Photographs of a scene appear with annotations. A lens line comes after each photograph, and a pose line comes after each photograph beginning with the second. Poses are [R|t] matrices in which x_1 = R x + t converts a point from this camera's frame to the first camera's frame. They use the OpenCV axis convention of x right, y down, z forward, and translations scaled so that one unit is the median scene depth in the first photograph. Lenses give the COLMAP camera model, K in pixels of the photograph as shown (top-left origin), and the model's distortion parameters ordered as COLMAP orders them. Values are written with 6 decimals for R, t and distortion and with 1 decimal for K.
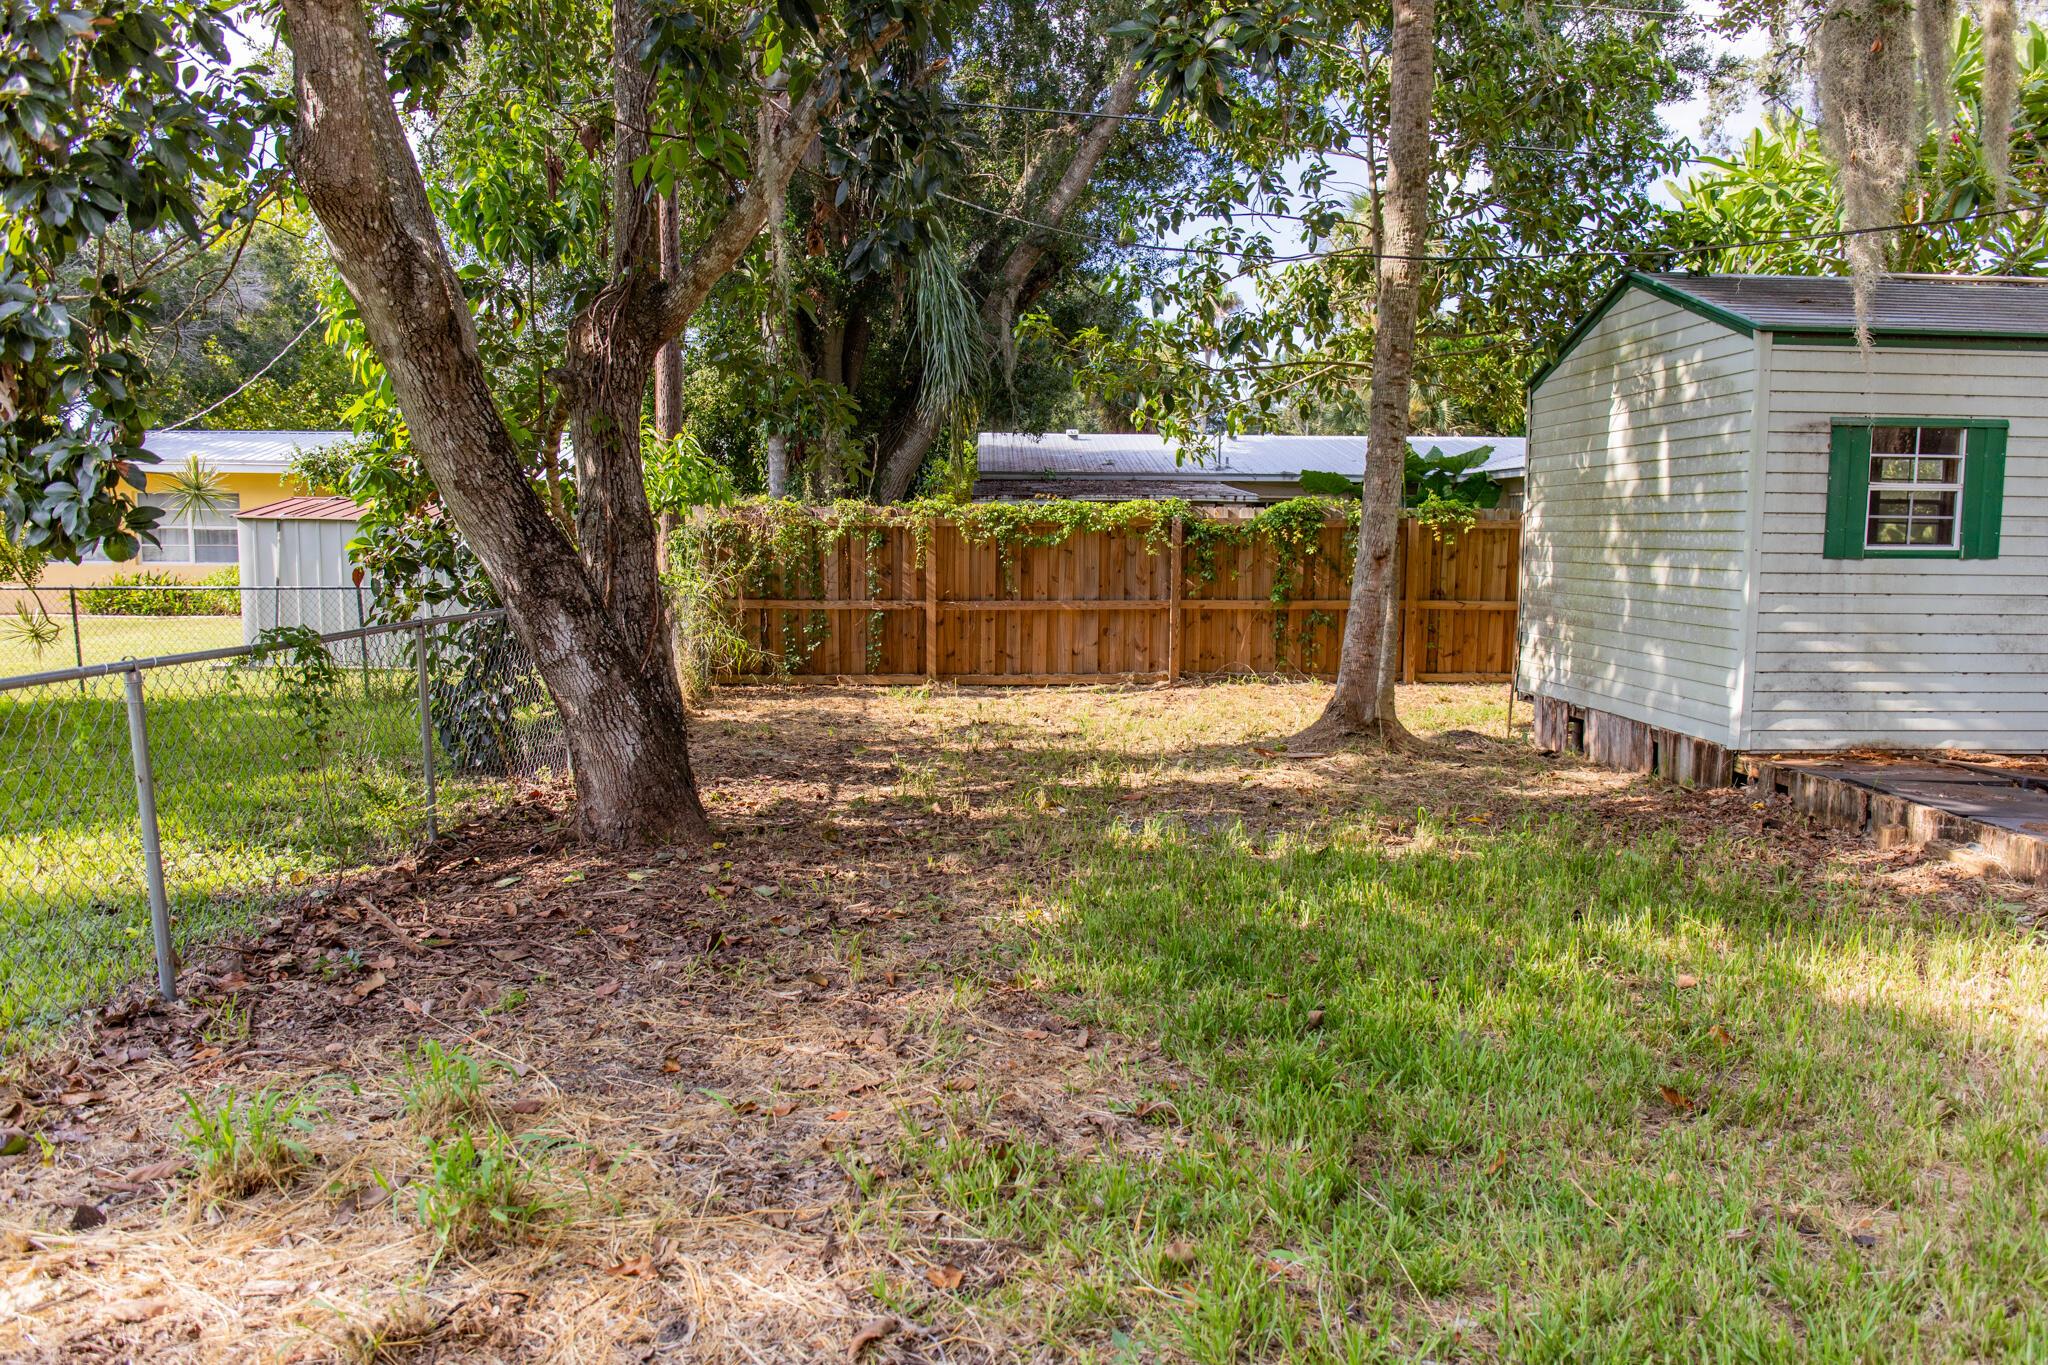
lens RADIAL K [[1394.8, 0, 1022.0], [0, 1394.8, 697.2], [0, 0, 1]] dist [-0.022418, -0.002960]
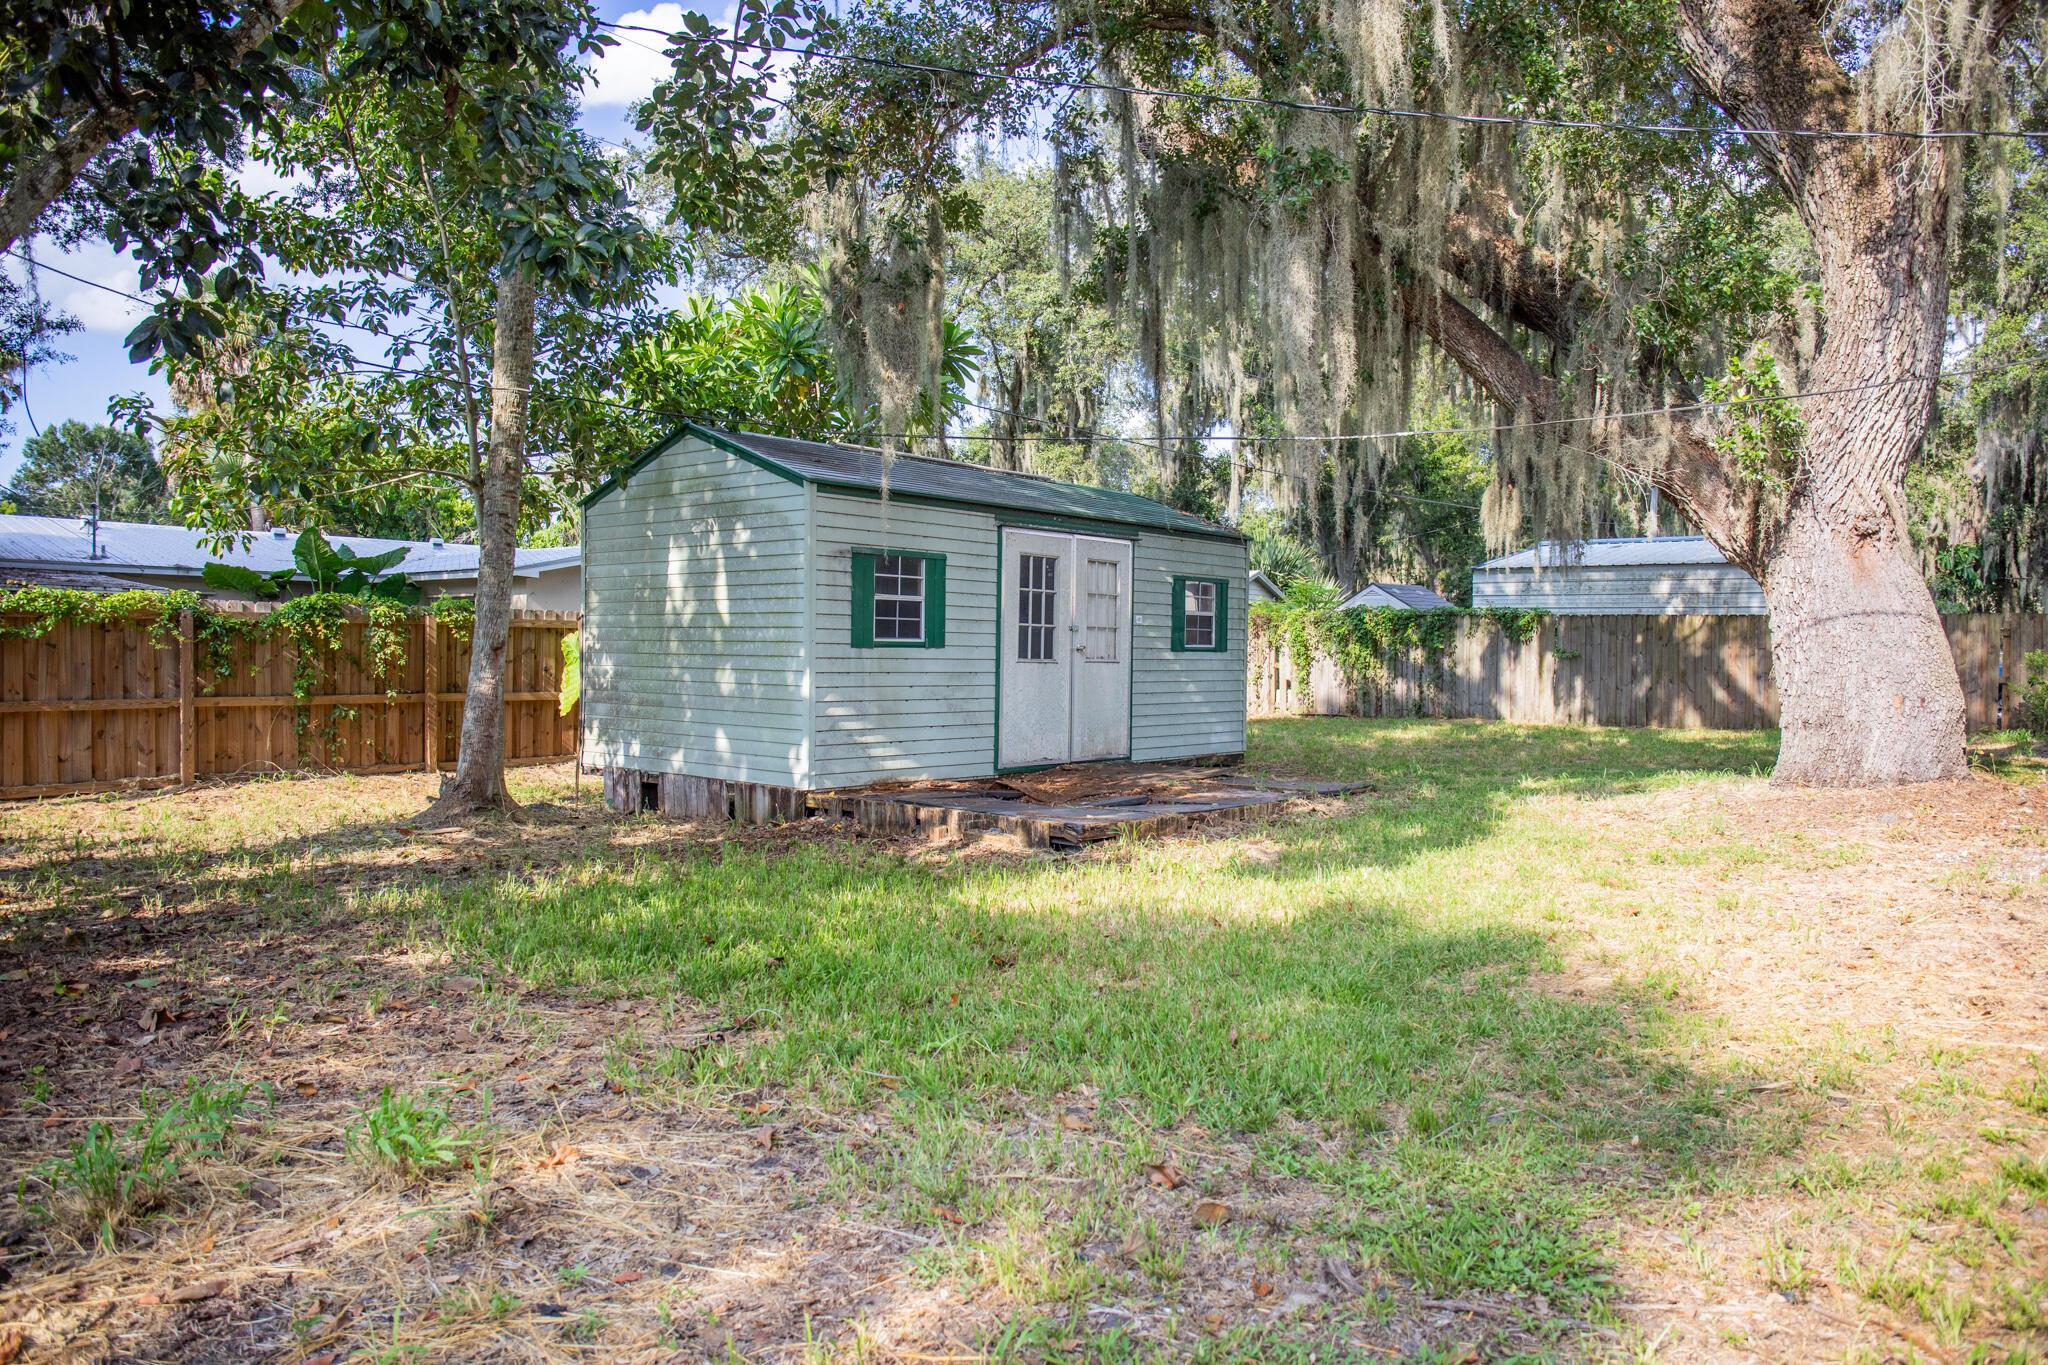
lens RADIAL K [[1394.8, 0, 1025.9], [0, 1394.8, 670.3], [0, 0, 1]] dist [-0.022418, -0.002960]
pose [[0.695942, -0.008665, 0.718045, -0.281315], [0.075433, 0.995277, -0.061100, 0.019618], [-0.714125, 0.096687, 0.693309, -0.084643]]
